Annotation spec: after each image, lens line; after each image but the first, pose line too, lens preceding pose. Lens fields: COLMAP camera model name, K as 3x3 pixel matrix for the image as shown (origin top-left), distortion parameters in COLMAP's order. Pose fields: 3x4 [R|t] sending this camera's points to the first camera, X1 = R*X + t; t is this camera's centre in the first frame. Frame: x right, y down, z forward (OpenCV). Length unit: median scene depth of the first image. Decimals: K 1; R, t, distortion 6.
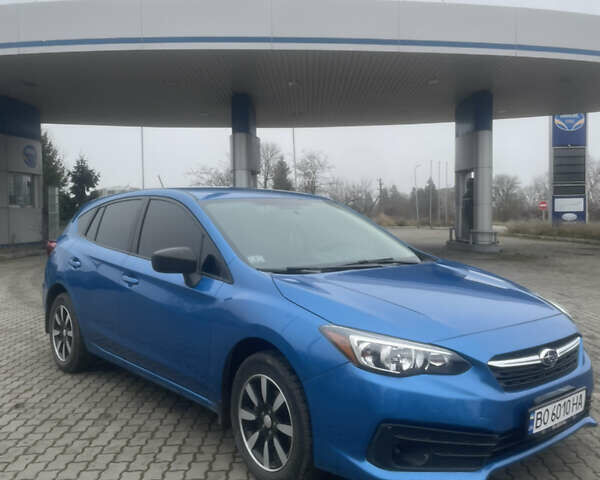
lens RADIAL K [[599.7, 0, 302.4], [0, 599.7, 240.0], [0, 0, 1]] dist [0.047213, 0.000000]
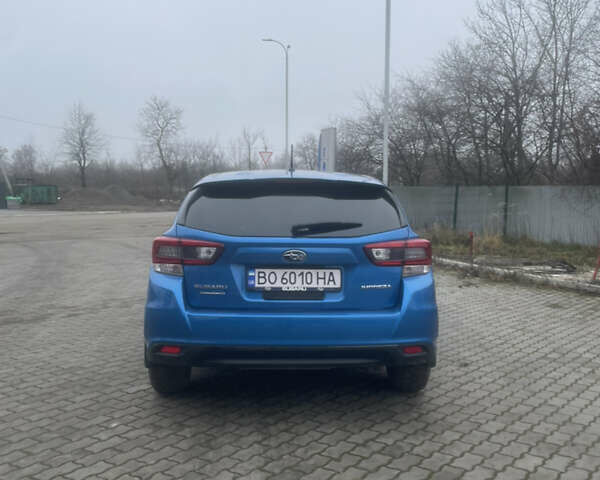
lens RADIAL K [[599.7, 0, 305.3], [0, 599.7, 240.4], [0, 0, 1]] dist [0.047213, 0.000000]
pose [[-0.784567, -0.042319, 0.618598, -0.953310], [0.030917, 0.993757, 0.107196, -0.095579], [-0.619273, 0.103228, -0.778360, 2.110030]]
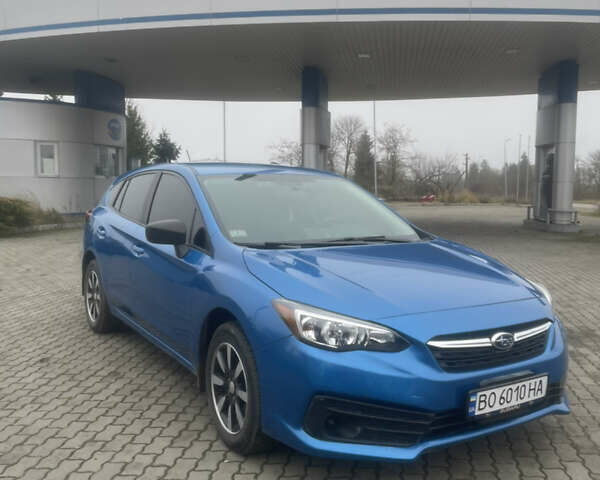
lens RADIAL K [[599.7, 0, 299.6], [0, 599.7, 237.2], [0, 0, 1]] dist [0.047213, 0.000000]
pose [[0.989153, 0.028980, -0.144003, 0.146325], [-0.023407, 0.998916, 0.040244, -0.004502], [0.145013, -0.036437, 0.988759, -0.009520]]
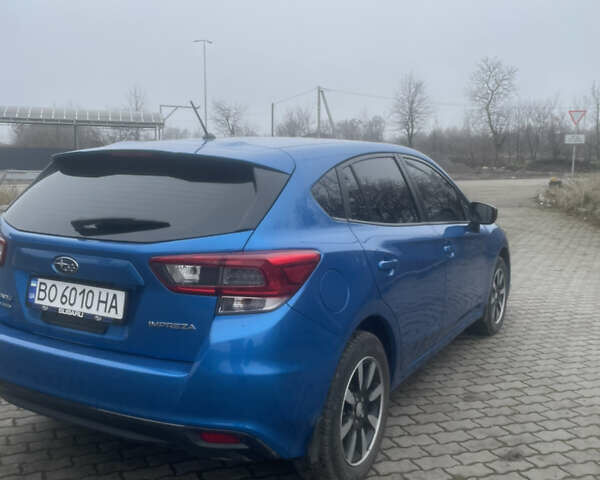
lens RADIAL K [[599.7, 0, 302.5], [0, 599.7, 239.8], [0, 0, 1]] dist [0.047213, 0.000000]
pose [[-0.330823, -0.116399, 0.936487, -1.034607], [0.044724, 0.989315, 0.138765, -0.079867], [-0.942632, 0.087790, -0.322082, 1.466554]]
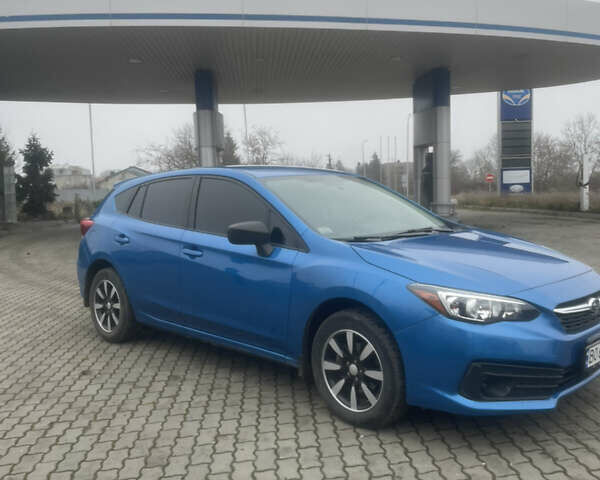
lens RADIAL K [[599.7, 0, 299.8], [0, 599.7, 237.3], [0, 0, 1]] dist [0.047213, 0.000000]
pose [[0.995979, -0.024101, 0.086284, -0.181931], [0.021025, 0.999117, 0.036374, 0.003247], [-0.087085, -0.034414, 0.995606, -0.089508]]
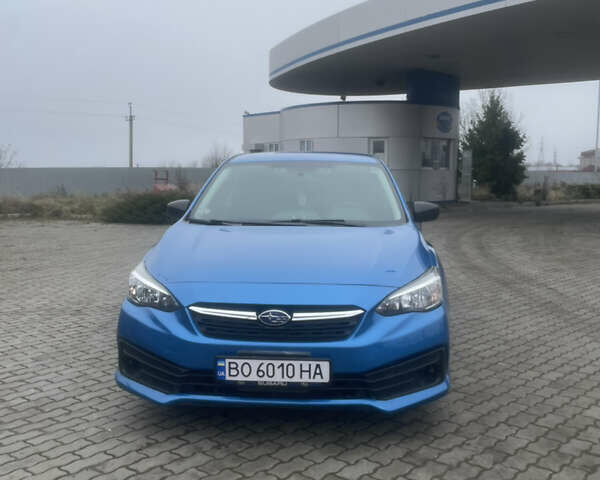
lens RADIAL K [[599.7, 0, 302.2], [0, 599.7, 238.2], [0, 0, 1]] dist [0.047213, 0.000000]
pose [[0.711526, 0.079897, -0.698102, 0.765793], [-0.038098, 0.996440, 0.075211, -0.010739], [0.701626, -0.026918, 0.712037, 0.218029]]
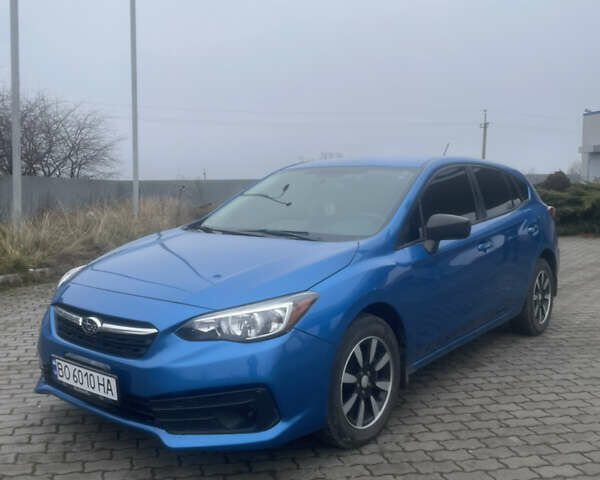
lens RADIAL K [[599.7, 0, 297.3], [0, 599.7, 239.2], [0, 0, 1]] dist [0.047213, 0.000000]
pose [[0.179489, 0.095664, -0.979098, 0.975150], [-0.042524, 0.995085, 0.089431, -0.036378], [0.982840, 0.025583, 0.182675, 0.779482]]
